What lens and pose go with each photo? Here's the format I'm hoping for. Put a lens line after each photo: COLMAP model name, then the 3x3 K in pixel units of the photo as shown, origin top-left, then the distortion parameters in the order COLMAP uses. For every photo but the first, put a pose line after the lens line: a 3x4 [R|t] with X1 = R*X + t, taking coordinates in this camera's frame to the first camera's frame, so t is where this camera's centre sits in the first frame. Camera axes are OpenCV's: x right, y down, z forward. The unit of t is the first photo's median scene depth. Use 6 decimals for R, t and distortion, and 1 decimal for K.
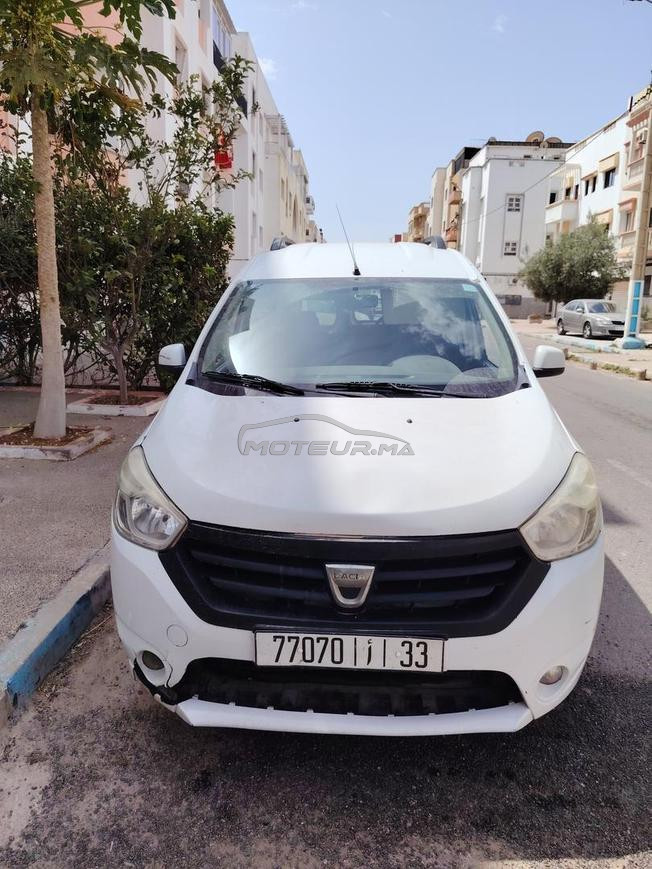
lens RADIAL K [[605.1, 0, 327.1], [0, 605.1, 435.3], [0, 0, 1]] dist [0.011808, -0.017767]
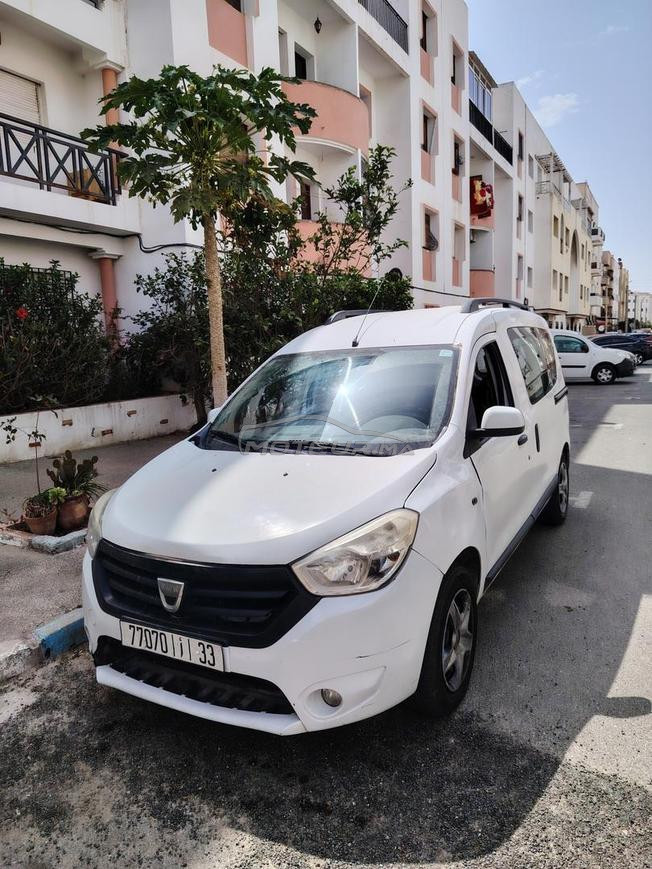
lens RADIAL K [[605.1, 0, 324.3], [0, 605.1, 438.8], [0, 0, 1]] dist [0.011808, -0.017767]
pose [[0.896354, 0.011025, -0.443201, 0.901102], [-0.039673, 0.997675, -0.055418, -0.038810], [0.441560, 0.067257, 0.894707, -0.086732]]
